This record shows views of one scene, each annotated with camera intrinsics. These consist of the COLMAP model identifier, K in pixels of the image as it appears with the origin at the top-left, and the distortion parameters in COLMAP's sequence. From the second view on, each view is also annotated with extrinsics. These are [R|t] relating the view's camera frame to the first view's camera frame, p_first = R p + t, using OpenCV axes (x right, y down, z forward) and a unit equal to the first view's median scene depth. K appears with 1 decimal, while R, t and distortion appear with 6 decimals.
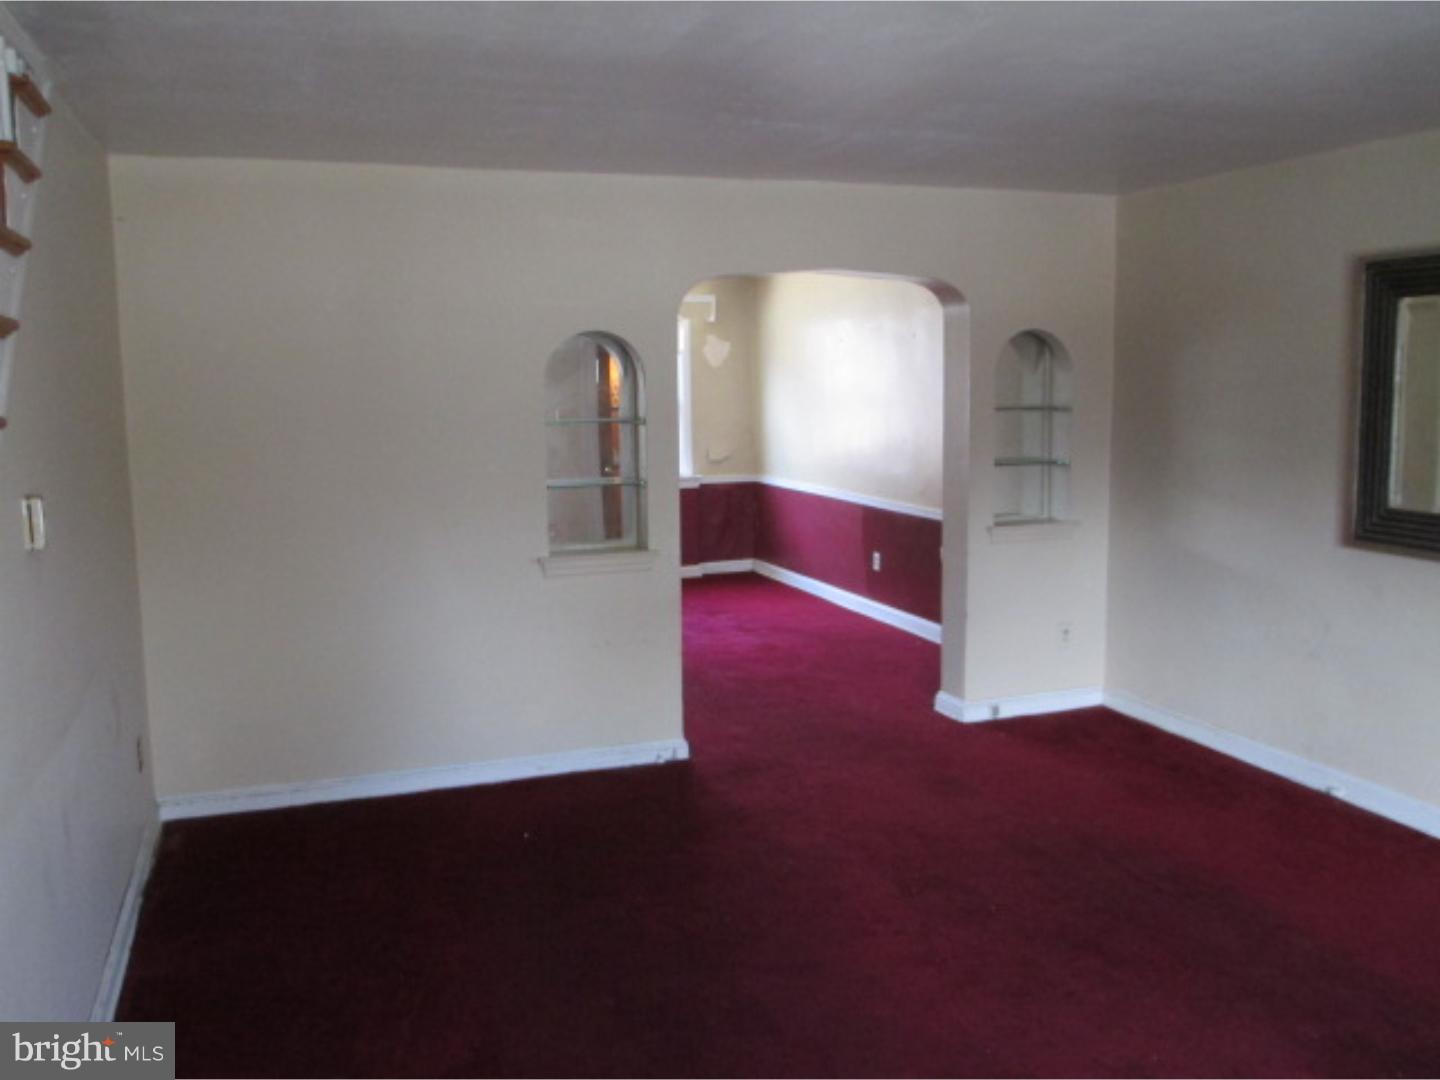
lens RADIAL K [[1274.7, 0, 720.0], [0, 1274.7, 540.0], [0, 0, 1]] dist [-0.013350, 0.023419]
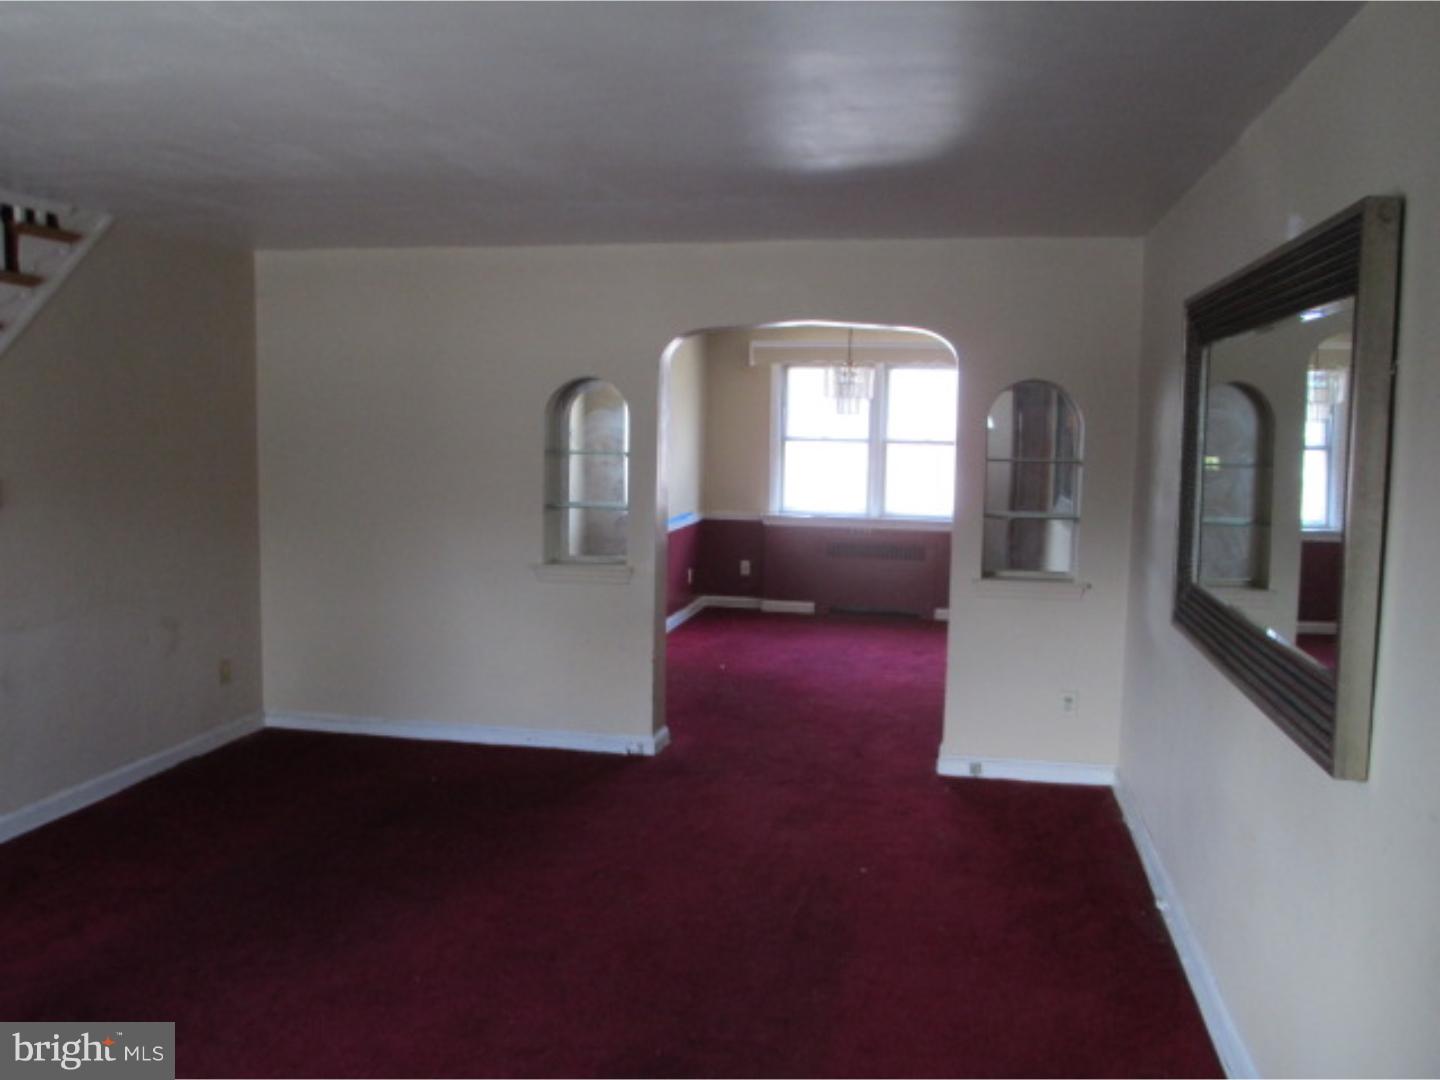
lens RADIAL K [[1274.7, 0, 720.0], [0, 1274.7, 540.0], [0, 0, 1]] dist [-0.013350, 0.023419]
pose [[0.842286, 0.078952, -0.533218, 0.545704], [-0.096906, 0.995277, -0.005707, -0.015040], [0.530249, 0.056478, 0.845959, 0.062760]]
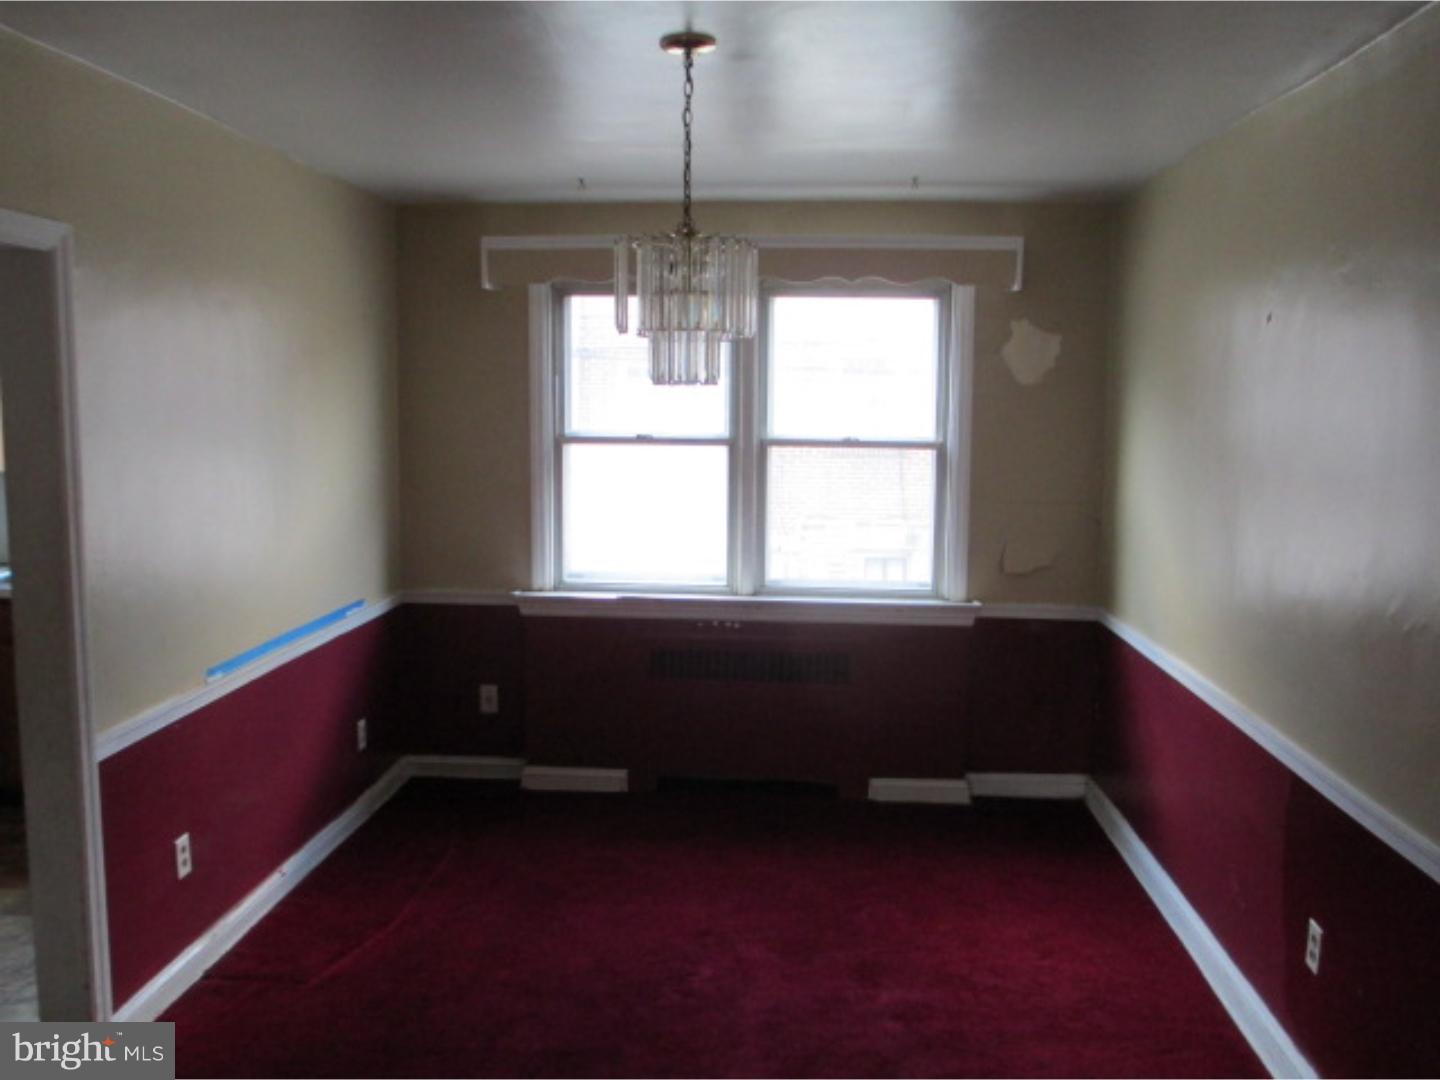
lens RADIAL K [[1190.9, 0, 720.0], [0, 1190.9, 540.0], [0, 0, 1]] dist [-0.032871, -0.002546]
pose [[0.902358, 0.070888, -0.425117, 0.141581], [-0.077114, 0.997019, 0.002570, -0.109800], [0.424032, 0.030463, 0.905135, 0.860083]]
